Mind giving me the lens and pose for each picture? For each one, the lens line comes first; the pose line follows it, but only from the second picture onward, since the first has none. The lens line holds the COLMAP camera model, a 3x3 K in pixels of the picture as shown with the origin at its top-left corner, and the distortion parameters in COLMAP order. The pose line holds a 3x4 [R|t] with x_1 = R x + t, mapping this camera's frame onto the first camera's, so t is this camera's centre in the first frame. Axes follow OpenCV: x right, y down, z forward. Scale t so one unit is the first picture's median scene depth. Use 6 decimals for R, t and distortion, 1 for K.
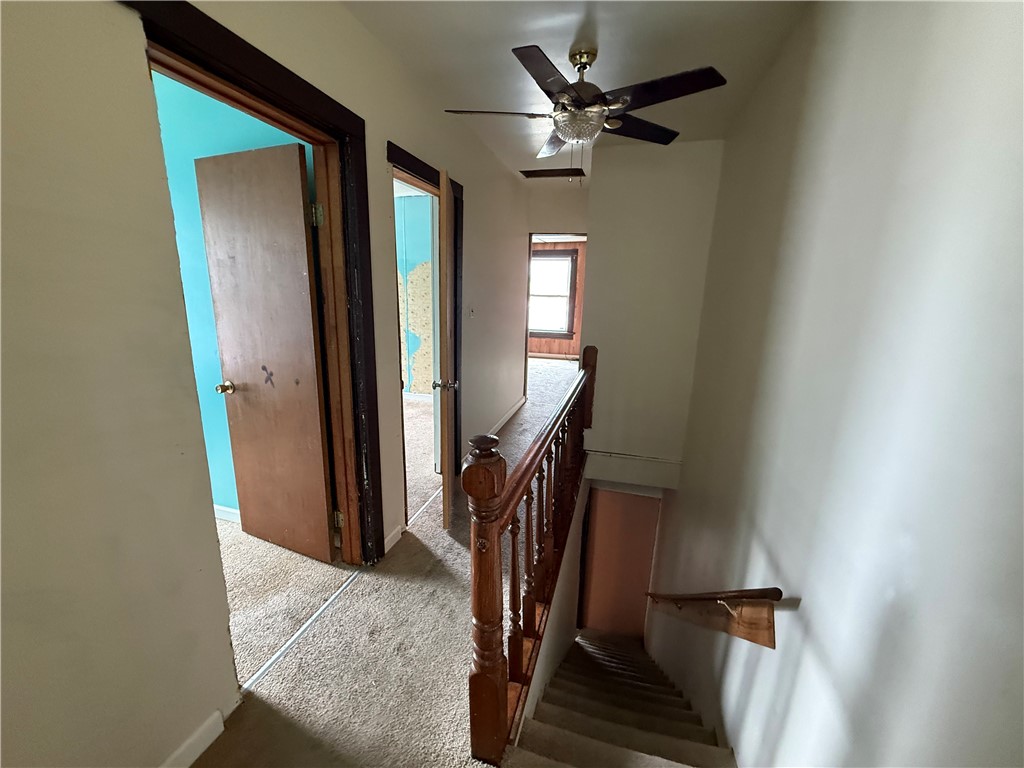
lens RADIAL K [[407.0, 0, 514.4], [0, 407.0, 385.6], [0, 0, 1]] dist [-0.000058, -0.000110]
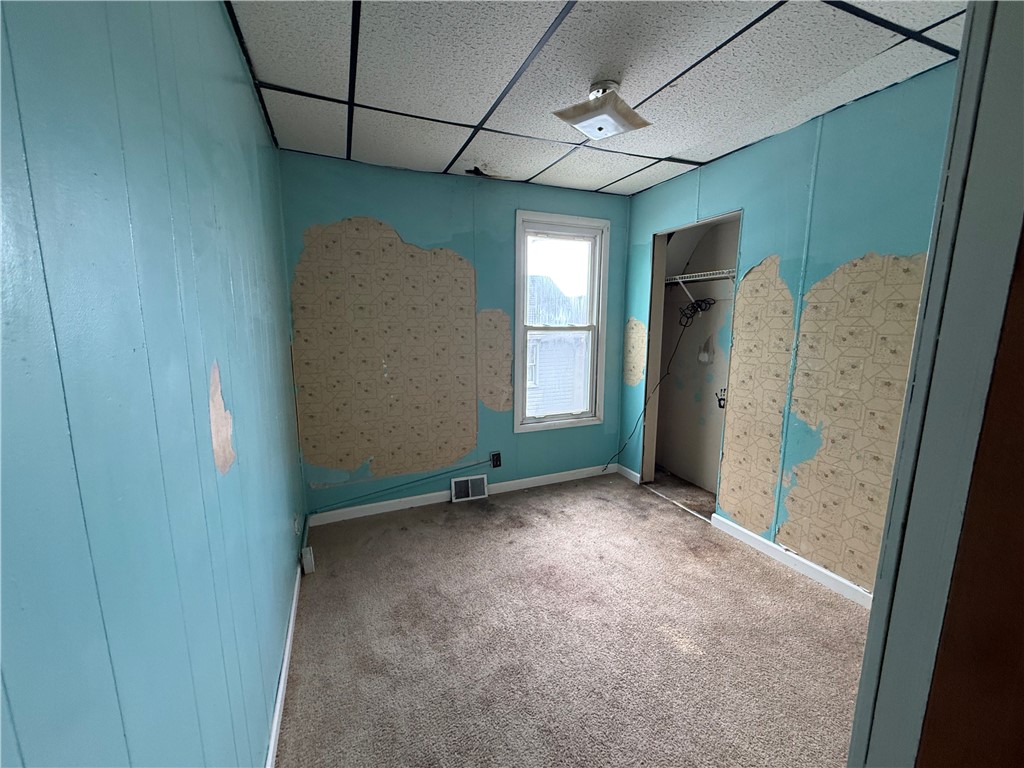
lens RADIAL K [[407.0, 0, 508.0], [0, 407.0, 384.1], [0, 0, 1]] dist [-0.000058, -0.000110]
pose [[0.610717, 0.096977, -0.785889, -0.101992], [-0.162620, 0.986678, -0.004618, -0.116104], [0.774971, 0.130622, 0.618351, 0.481665]]
